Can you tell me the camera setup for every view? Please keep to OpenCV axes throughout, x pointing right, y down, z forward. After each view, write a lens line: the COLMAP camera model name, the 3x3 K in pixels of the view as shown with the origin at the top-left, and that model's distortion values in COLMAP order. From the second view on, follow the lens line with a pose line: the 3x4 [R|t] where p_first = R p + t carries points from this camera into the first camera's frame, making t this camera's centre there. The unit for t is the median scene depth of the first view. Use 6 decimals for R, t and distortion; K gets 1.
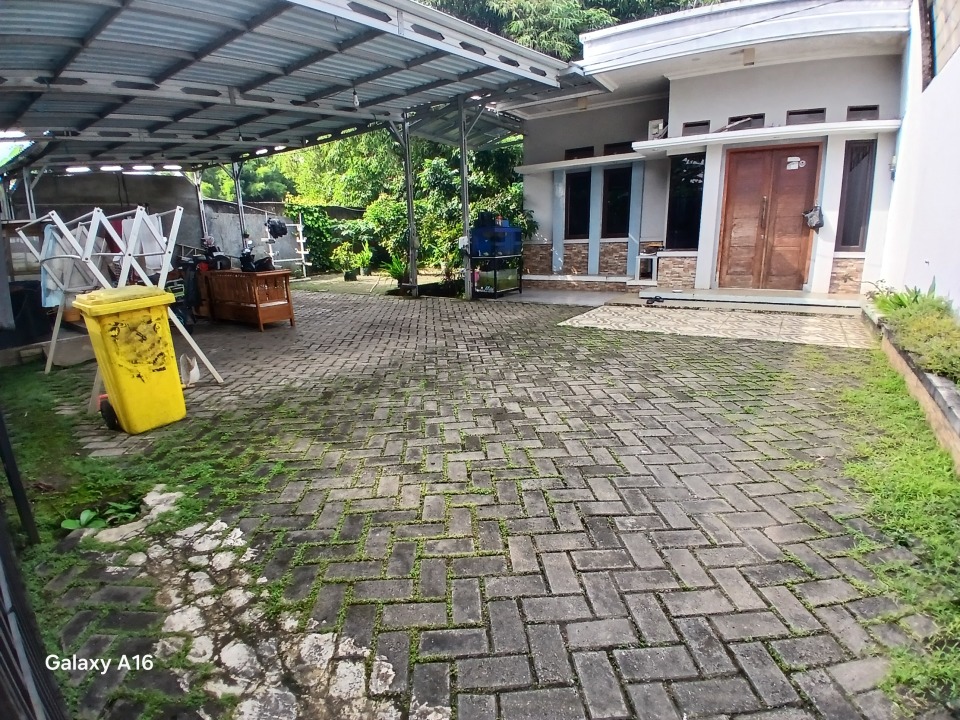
lens RADIAL K [[470.1, 0, 474.2], [0, 470.1, 362.2], [0, 0, 1]] dist [0.006918, -0.044959]
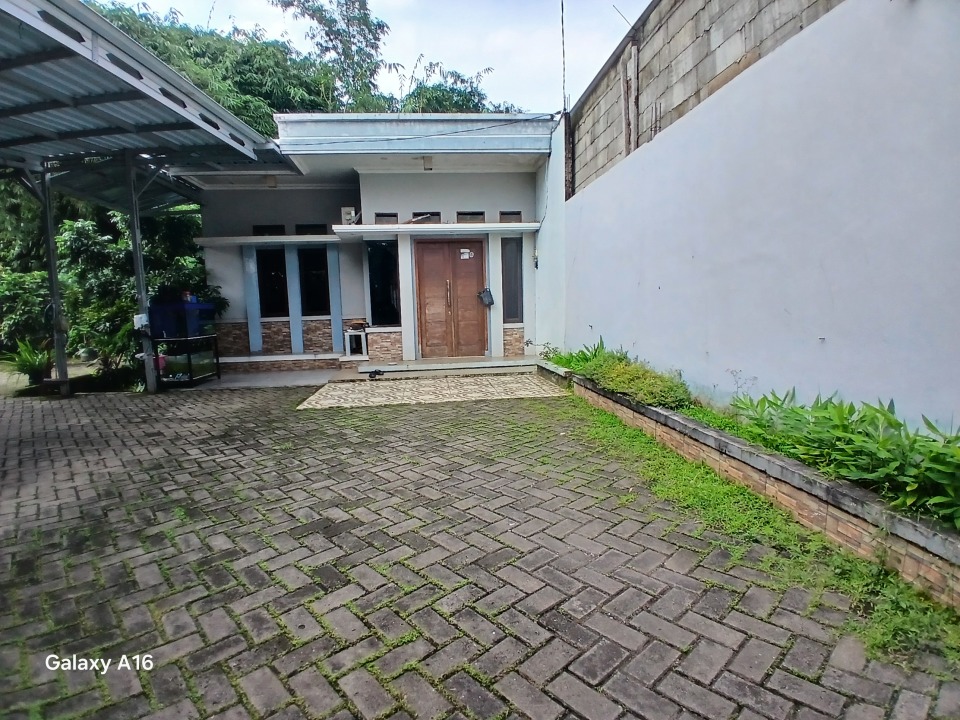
lens RADIAL K [[469.9, 0, 472.2], [0, 469.9, 363.2], [0, 0, 1]] dist [0.004064, -0.043790]
pose [[0.785810, -0.065114, 0.615031, -0.130220], [0.163109, 0.981055, -0.104534, -0.021816], [-0.596572, 0.182461, 0.781543, 0.116150]]
